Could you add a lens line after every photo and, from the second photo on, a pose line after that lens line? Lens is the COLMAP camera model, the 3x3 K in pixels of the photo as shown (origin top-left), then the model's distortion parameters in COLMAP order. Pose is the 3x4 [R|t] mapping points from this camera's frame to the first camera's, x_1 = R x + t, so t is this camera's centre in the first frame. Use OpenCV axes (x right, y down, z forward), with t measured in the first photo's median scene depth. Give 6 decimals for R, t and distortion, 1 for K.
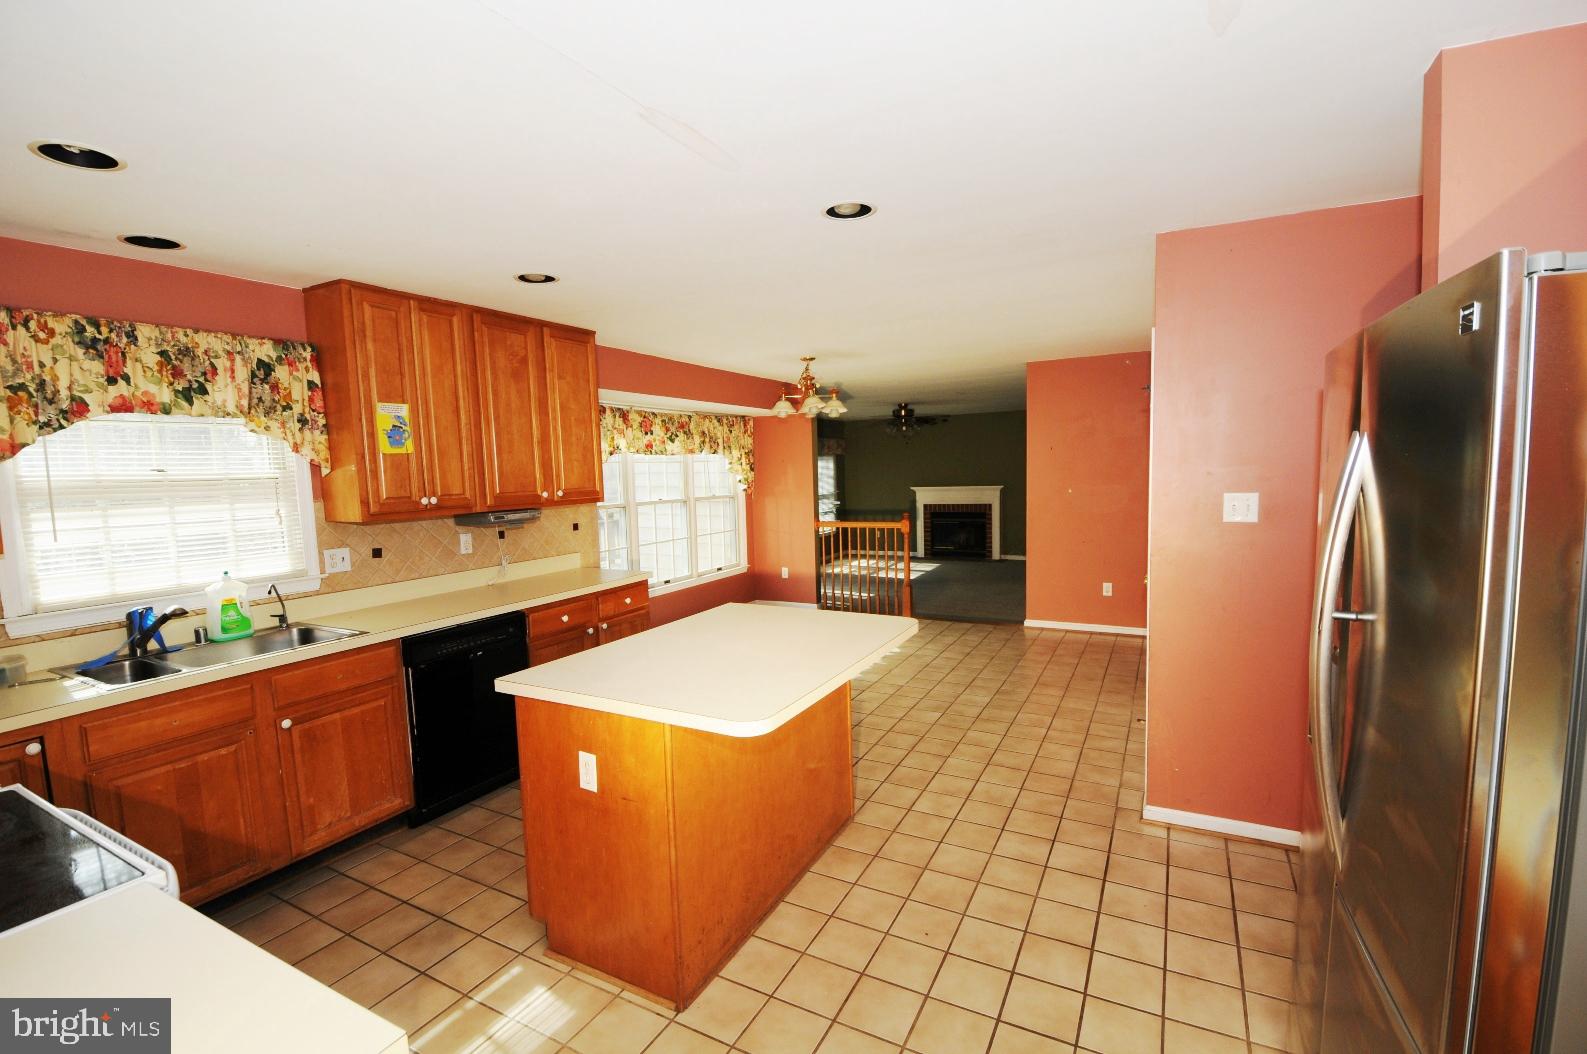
lens RADIAL K [[695.0, 0, 797.0], [0, 695.0, 530.7], [0, 0, 1]] dist [-0.001456, -0.011664]
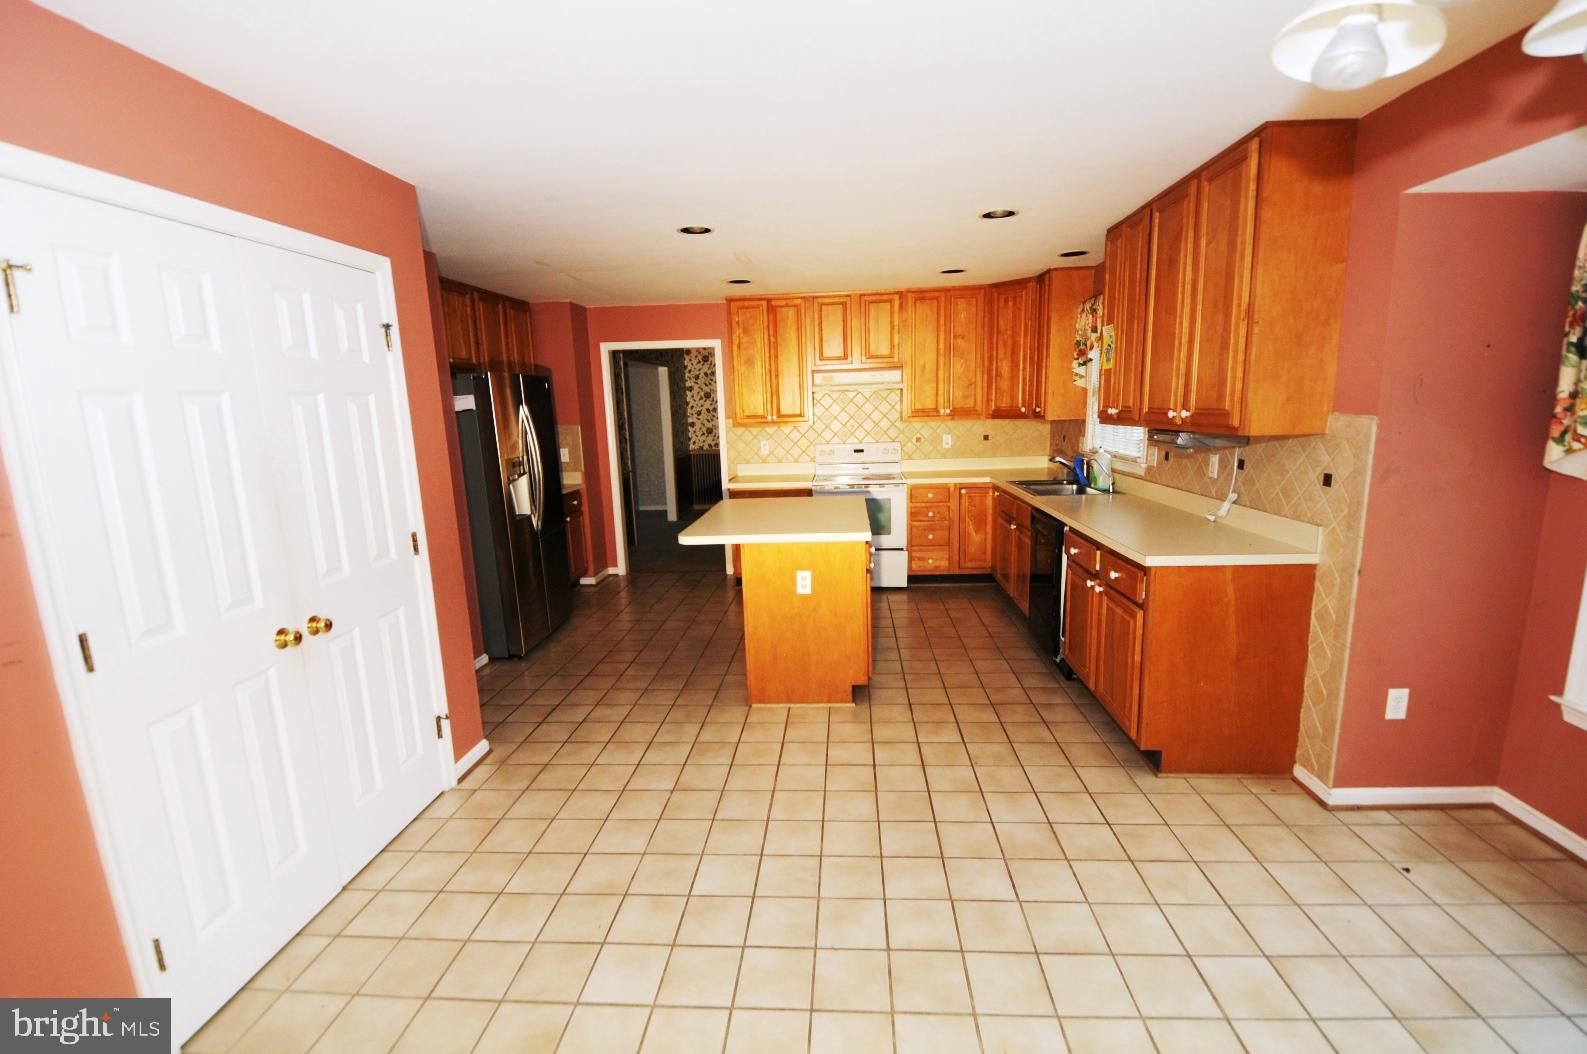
lens RADIAL K [[695.0, 0, 798.6], [0, 695.0, 531.0], [0, 0, 1]] dist [-0.001456, -0.011664]
pose [[-0.909018, 0.132765, -0.395044, 0.397102], [0.022497, 0.962150, 0.271590, -0.174860], [0.416149, 0.237992, -0.877599, 1.853256]]
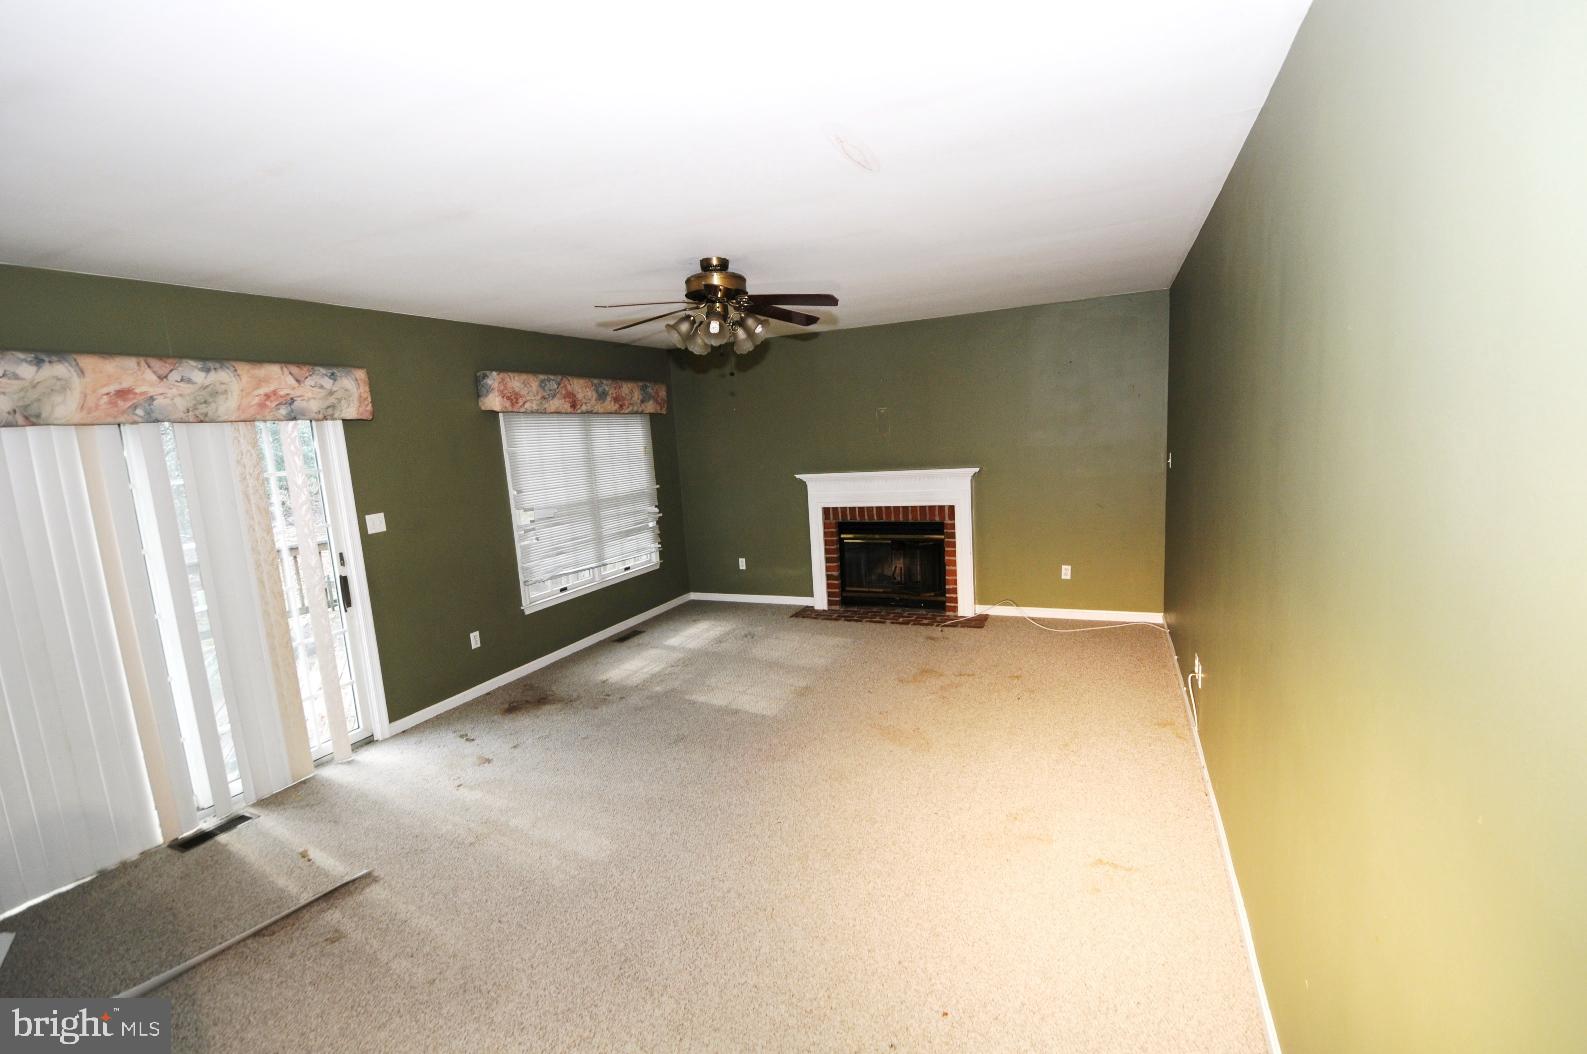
lens RADIAL K [[695.0, 0, 785.3], [0, 695.0, 536.1], [0, 0, 1]] dist [-0.001456, -0.011664]
pose [[0.996214, -0.052742, 0.069107, 0.065725], [0.050143, 0.997987, 0.038824, -0.021738], [-0.071016, -0.035212, 0.996853, 0.269938]]
